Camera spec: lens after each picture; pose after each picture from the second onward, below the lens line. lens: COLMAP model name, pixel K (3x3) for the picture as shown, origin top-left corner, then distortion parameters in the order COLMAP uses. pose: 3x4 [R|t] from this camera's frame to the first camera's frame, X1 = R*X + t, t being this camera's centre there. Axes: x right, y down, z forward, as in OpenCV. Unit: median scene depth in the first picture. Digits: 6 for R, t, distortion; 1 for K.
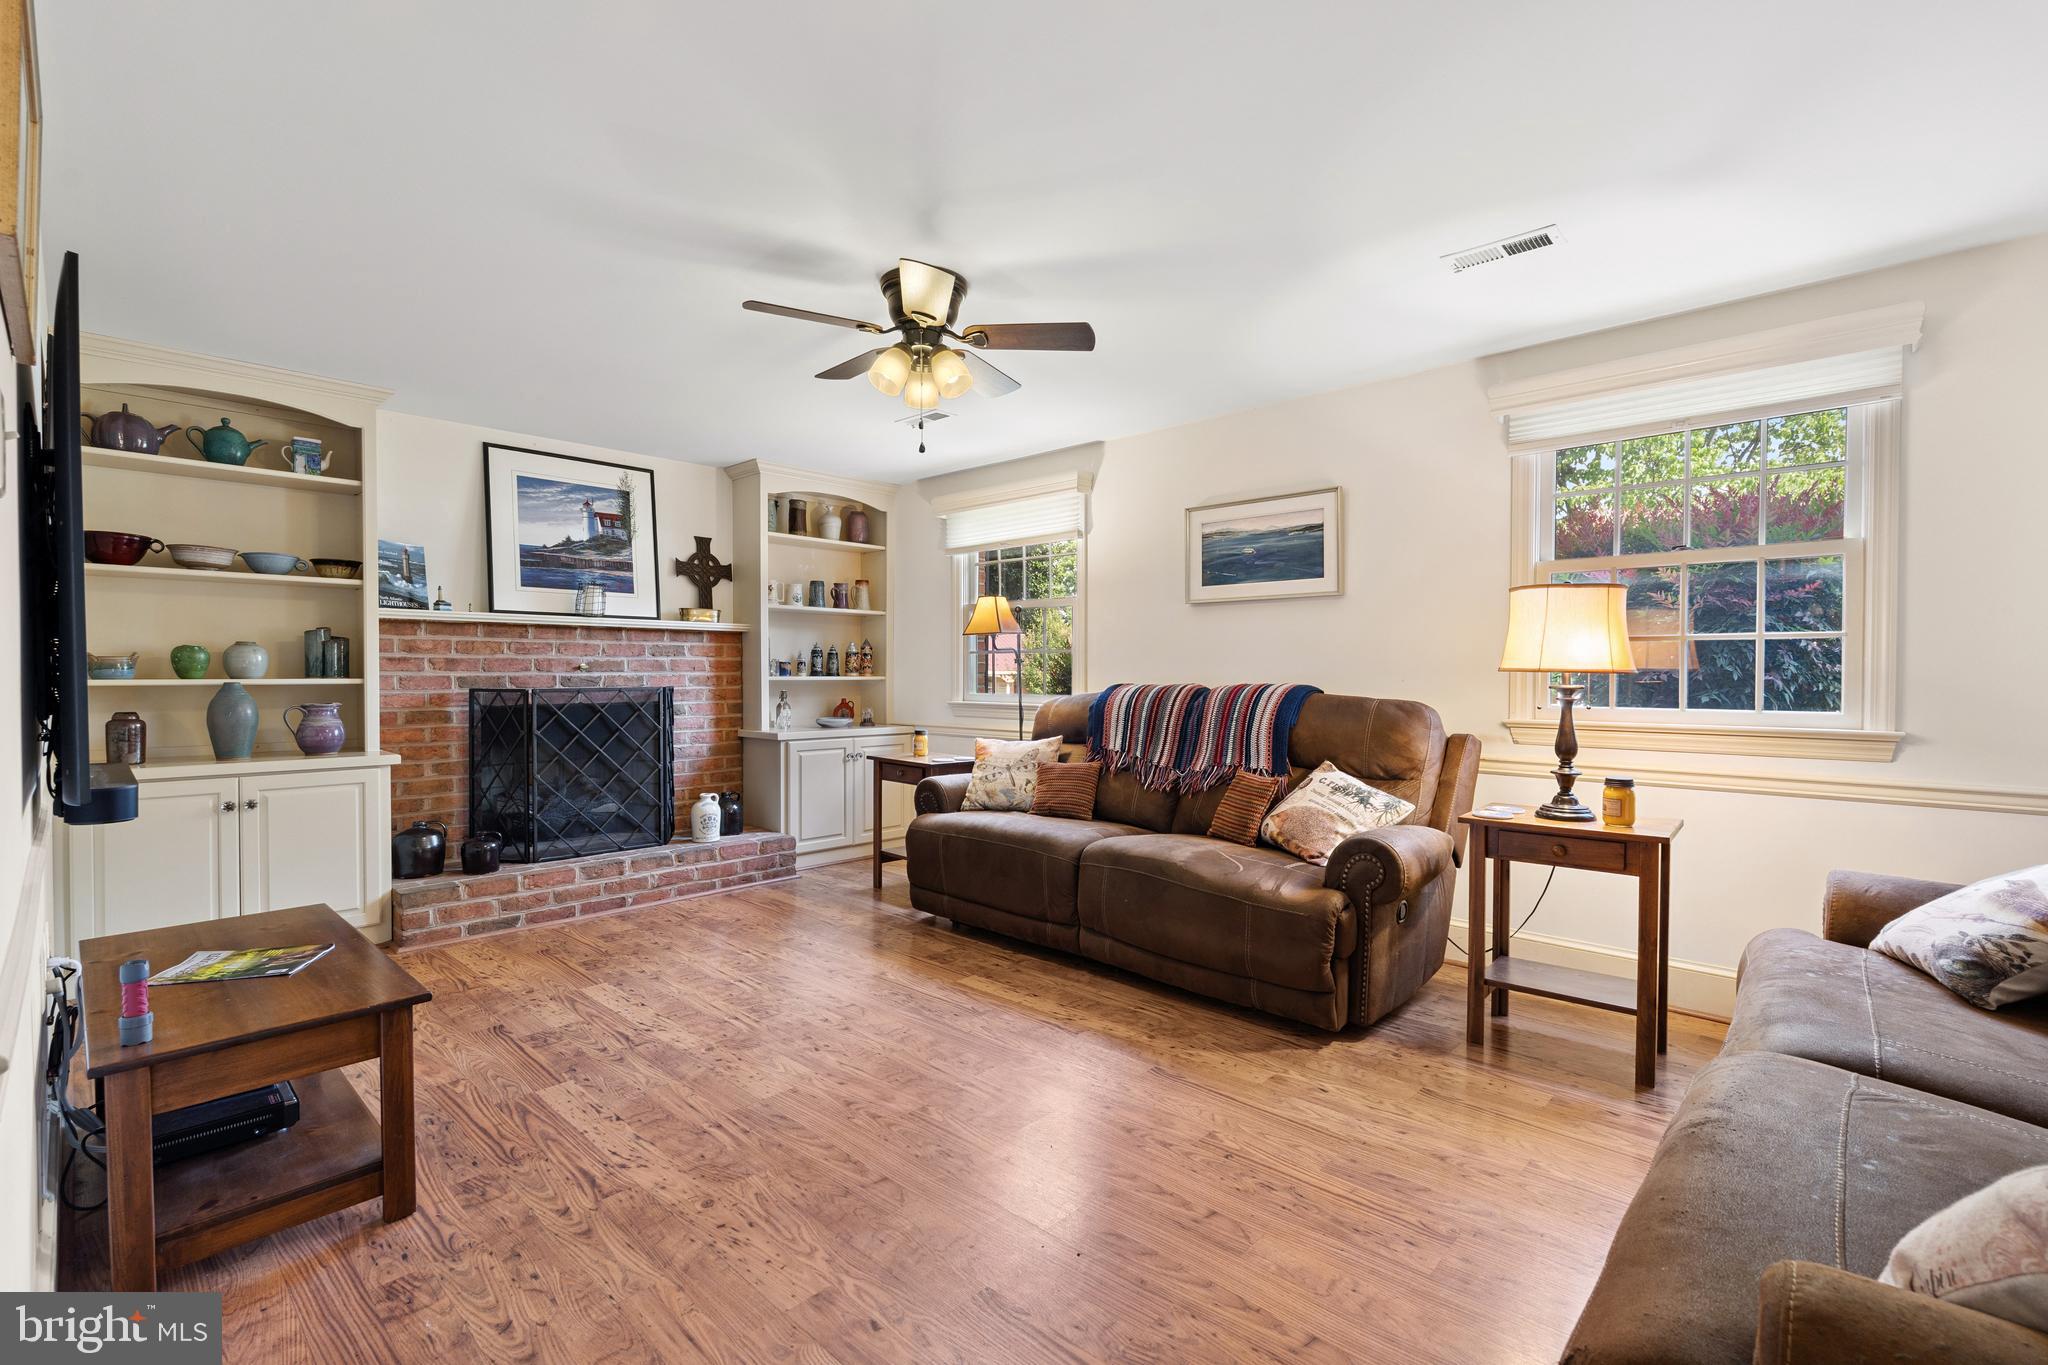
lens RADIAL K [[896.8, 0, 1024.0], [0, 896.8, 682.5], [0, 0, 1]] dist [-0.003770, -0.000086]
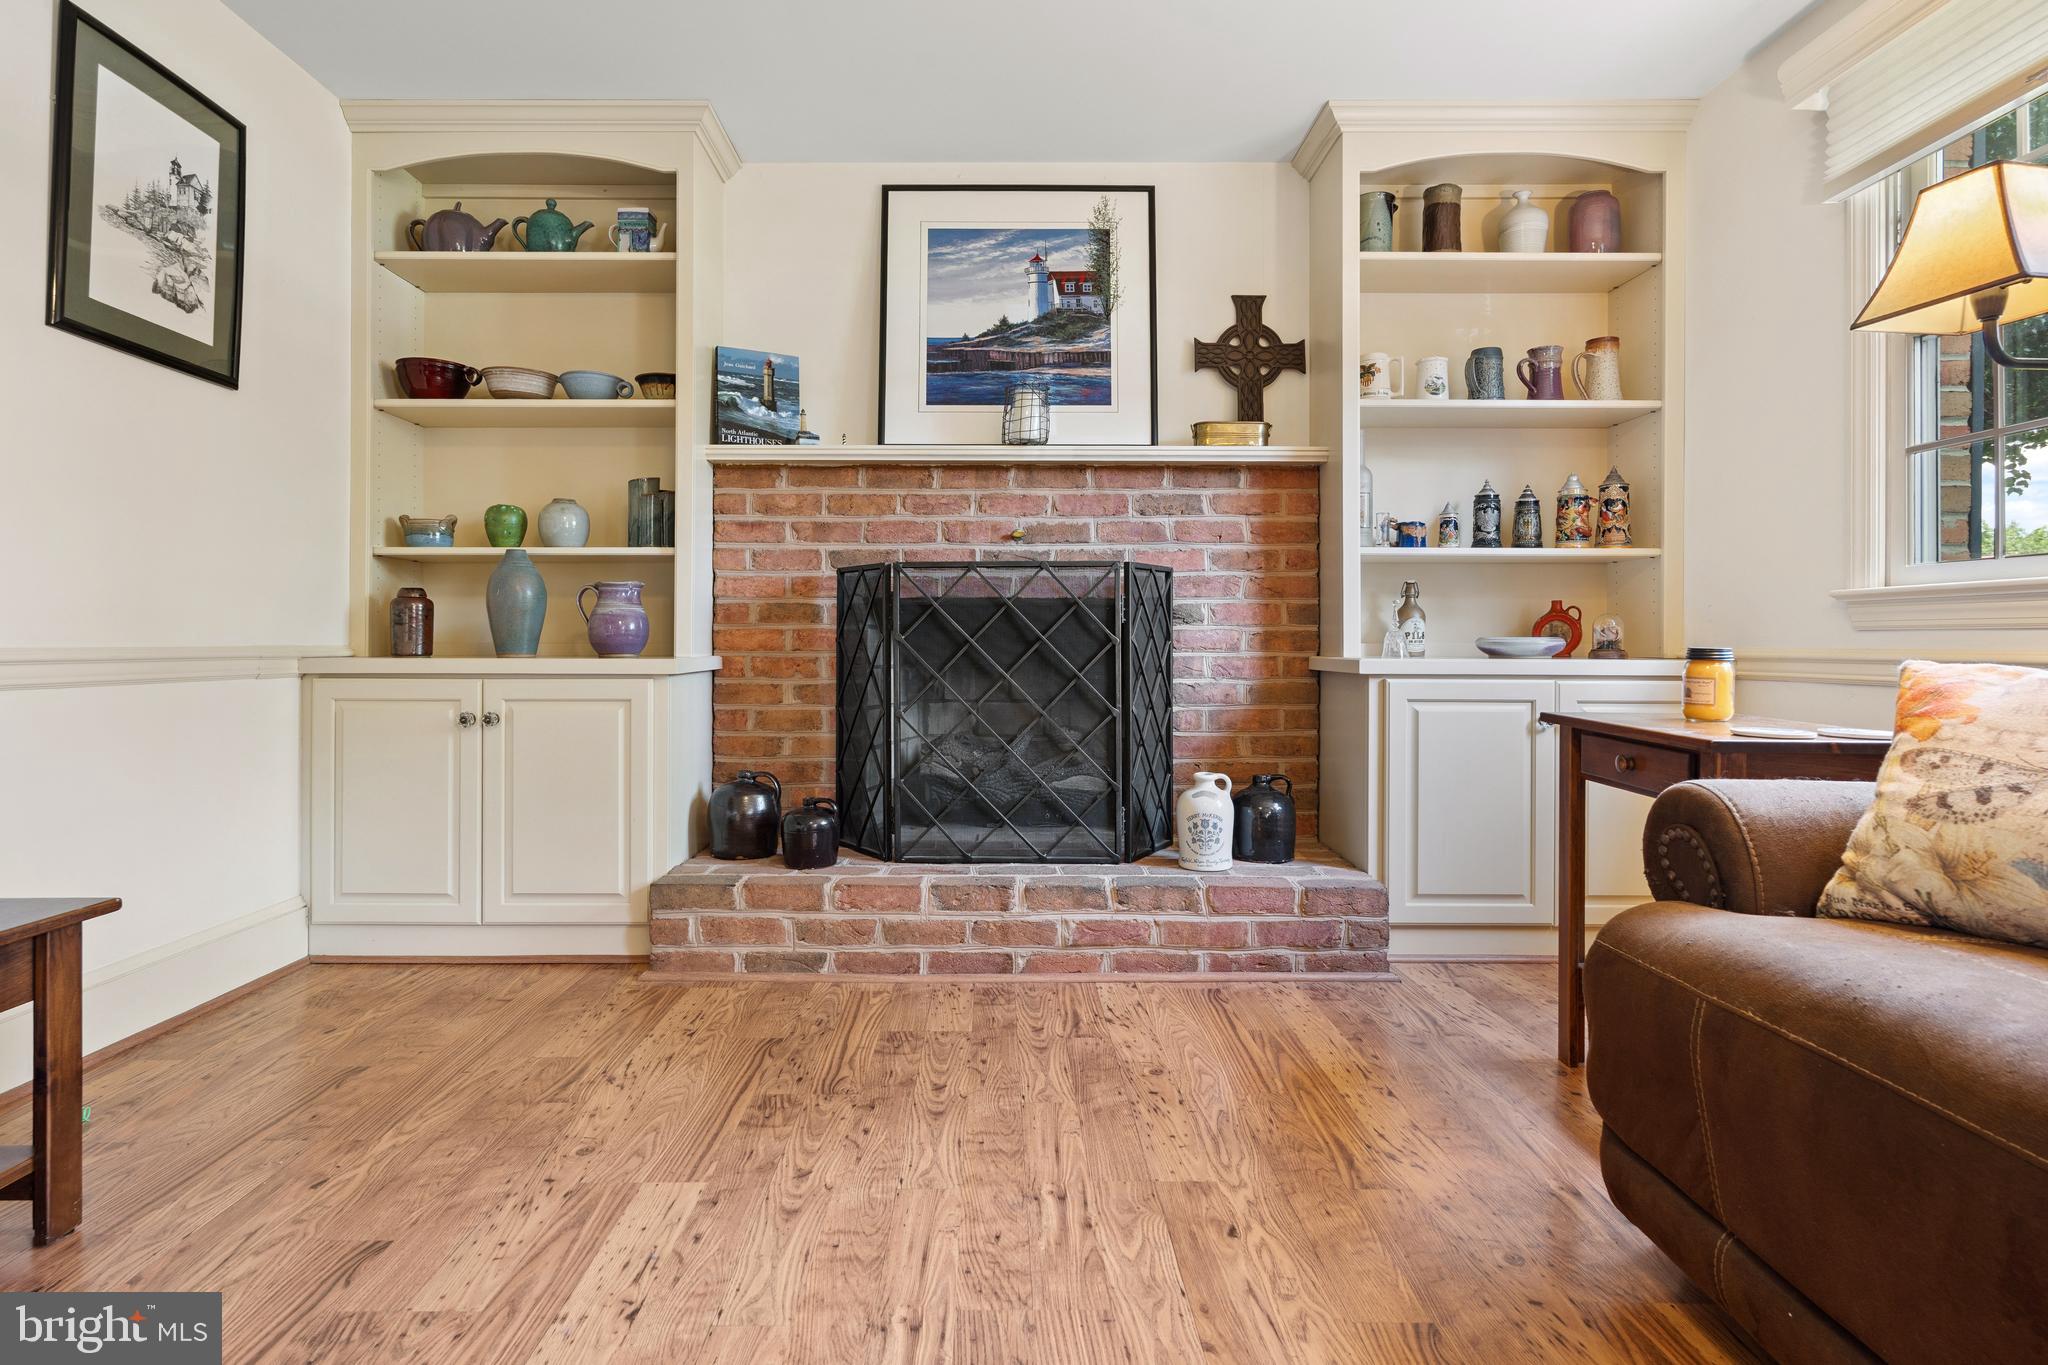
lens RADIAL K [[1021.4, 0, 1016.5], [0, 1021.4, 642.6], [0, 0, 1]] dist [-0.000638, -0.000239]
pose [[0.685602, -0.001377, -0.727976, -0.010741], [-0.007892, 0.999925, -0.009323, 0.060229], [0.727934, 0.012137, 0.685539, 0.557962]]
